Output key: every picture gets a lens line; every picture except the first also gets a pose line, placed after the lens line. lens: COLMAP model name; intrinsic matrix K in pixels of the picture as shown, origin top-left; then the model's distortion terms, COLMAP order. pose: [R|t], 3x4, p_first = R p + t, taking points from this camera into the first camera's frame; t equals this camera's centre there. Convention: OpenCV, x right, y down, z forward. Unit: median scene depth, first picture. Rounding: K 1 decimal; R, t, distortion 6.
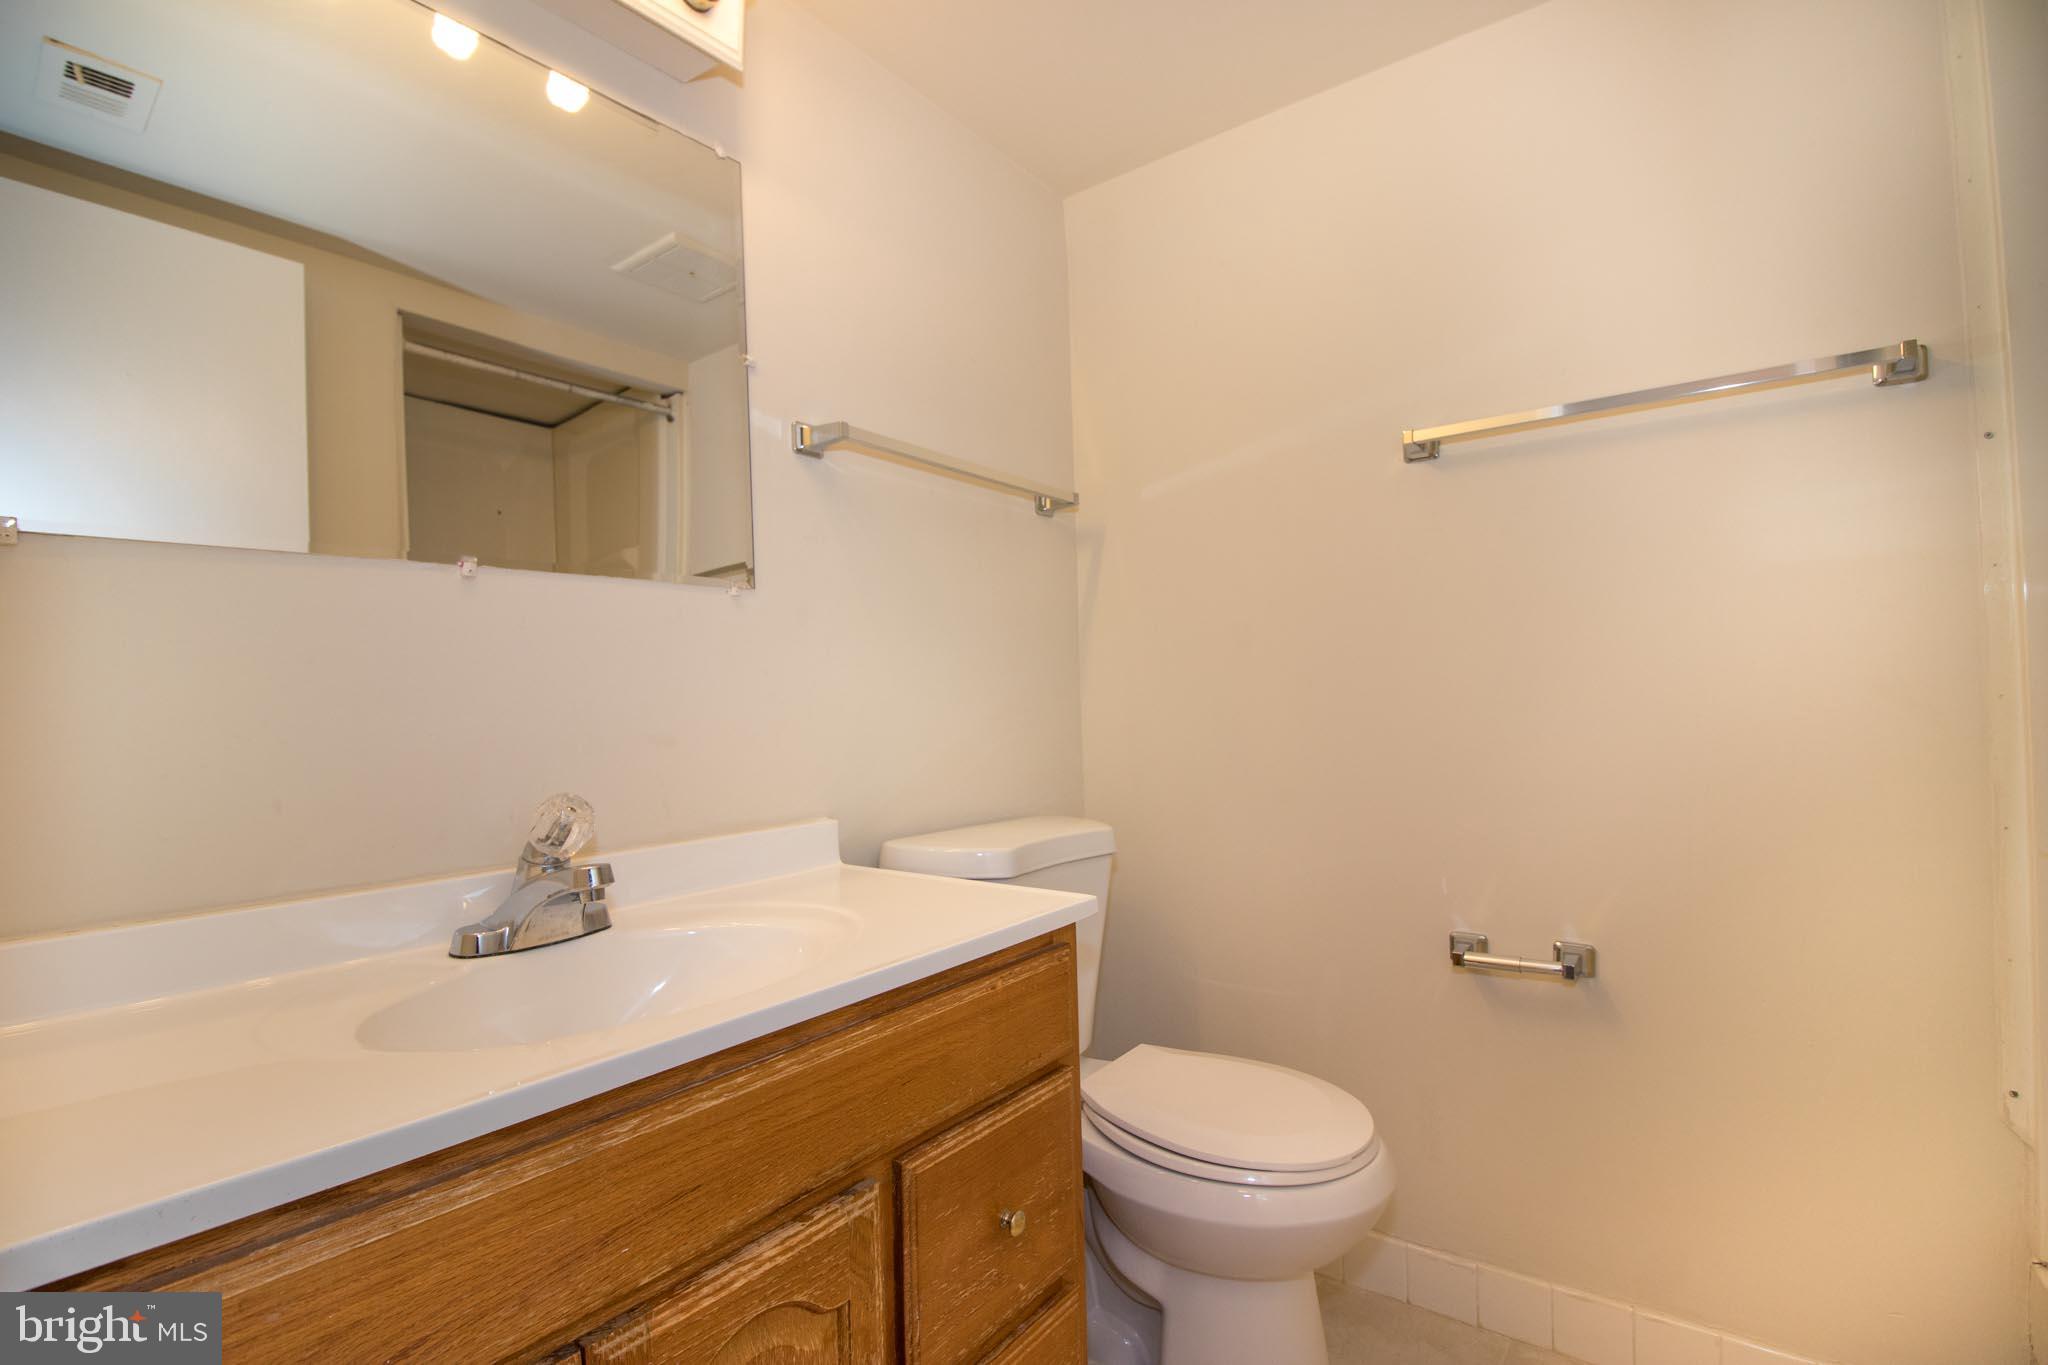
lens RADIAL K [[947.2, 0, 1032.7], [0, 947.2, 683.6], [0, 0, 1]] dist [-0.021252, -0.005538]
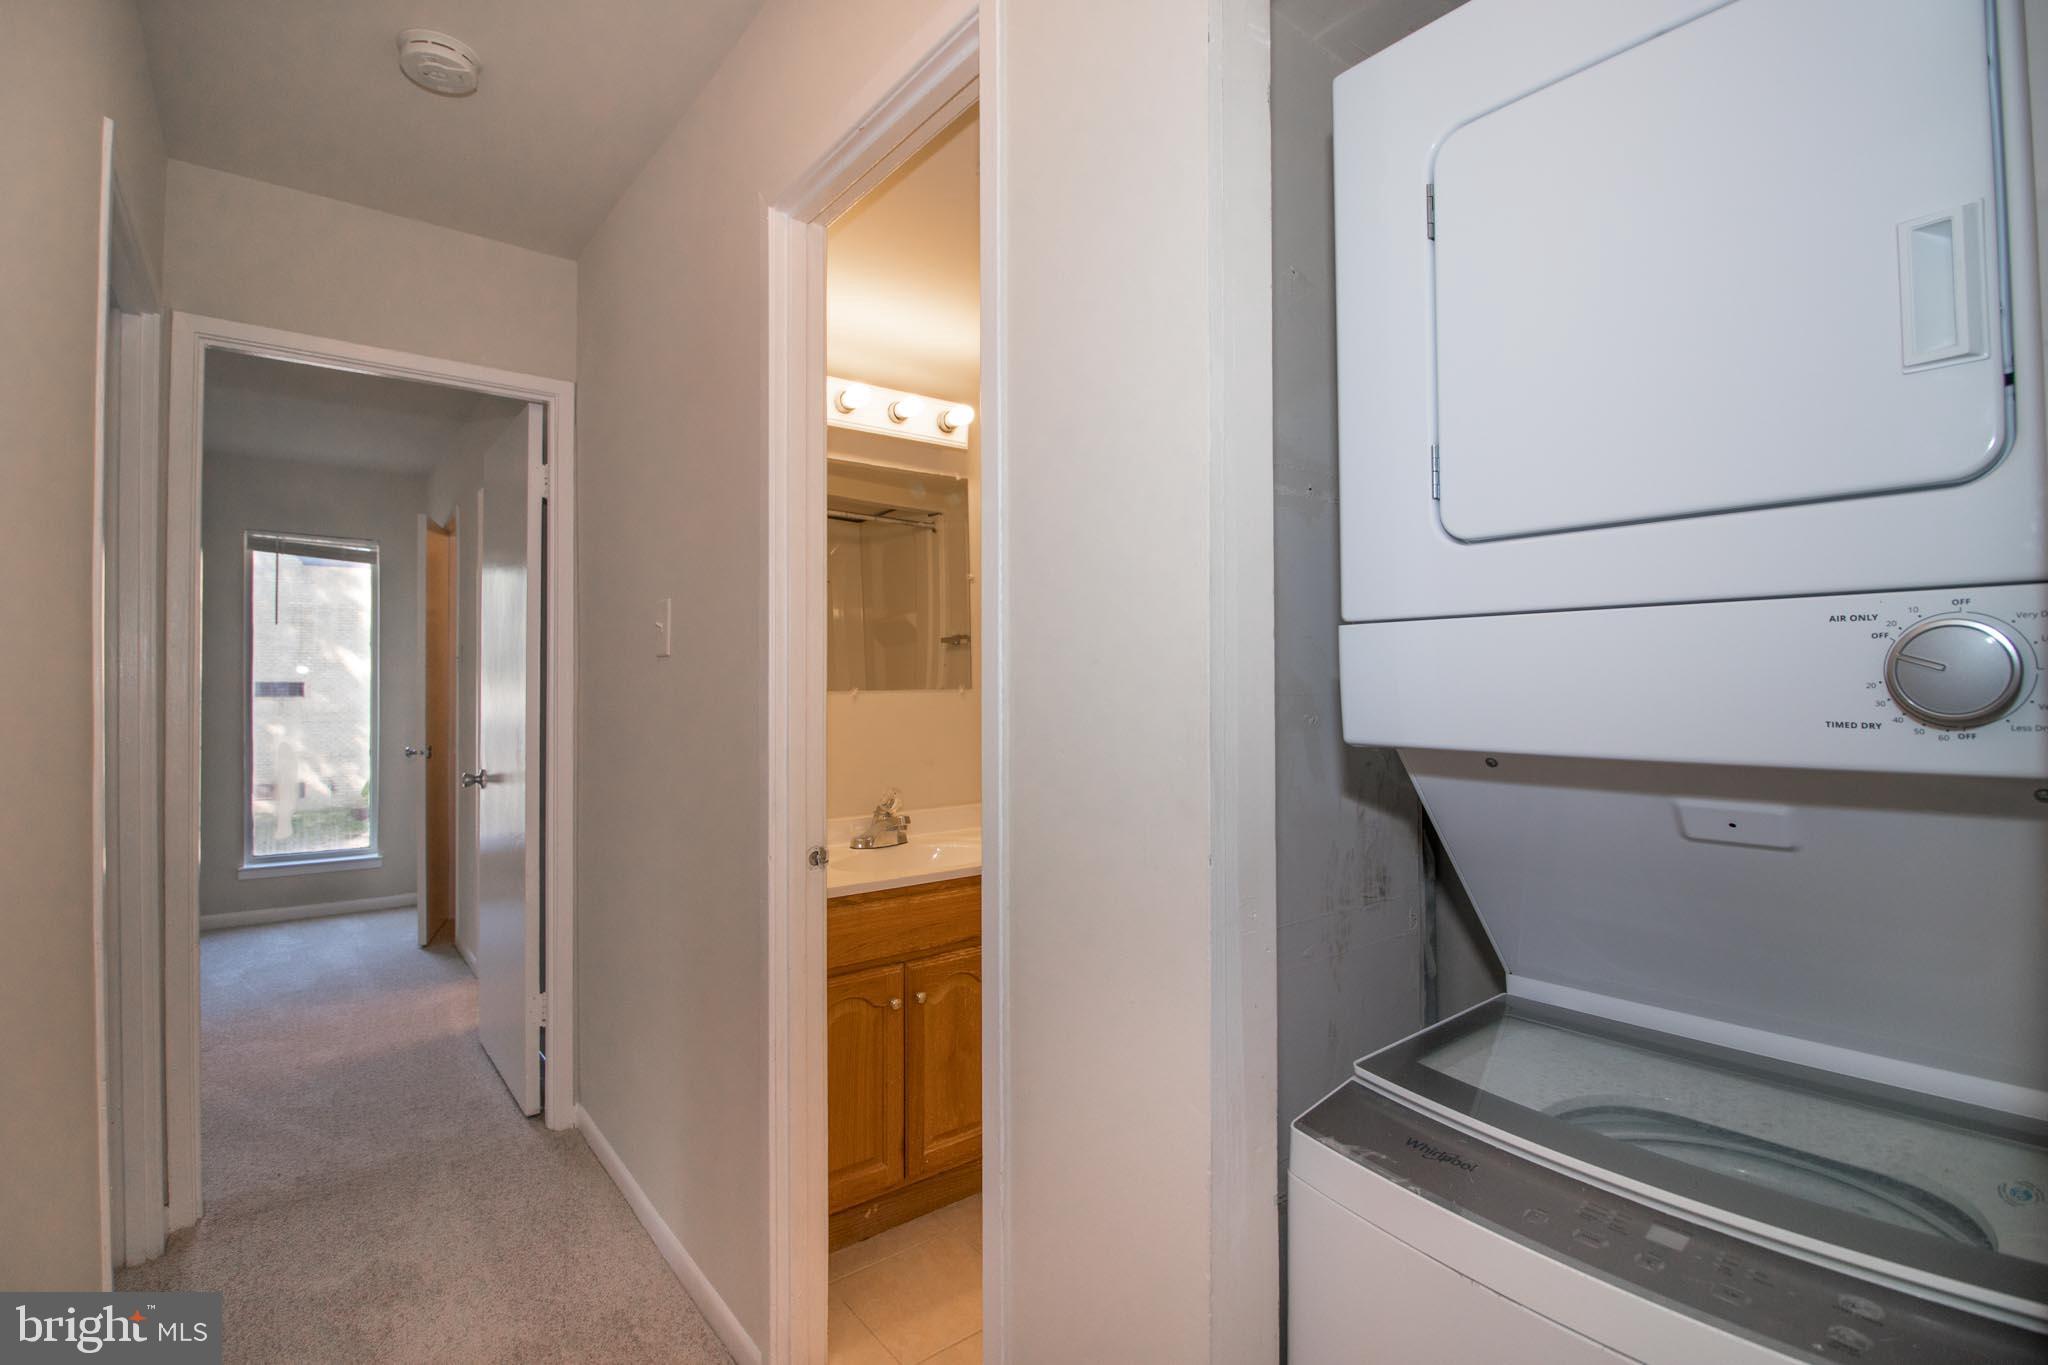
lens RADIAL K [[947.2, 0, 1030.4], [0, 947.2, 683.3], [0, 0, 1]] dist [-0.021252, -0.005538]
pose [[0.965596, 0.023585, -0.258977, 0.488240], [-0.015927, 0.999373, 0.031629, -0.236747], [0.259560, -0.026416, 0.965366, -1.290286]]
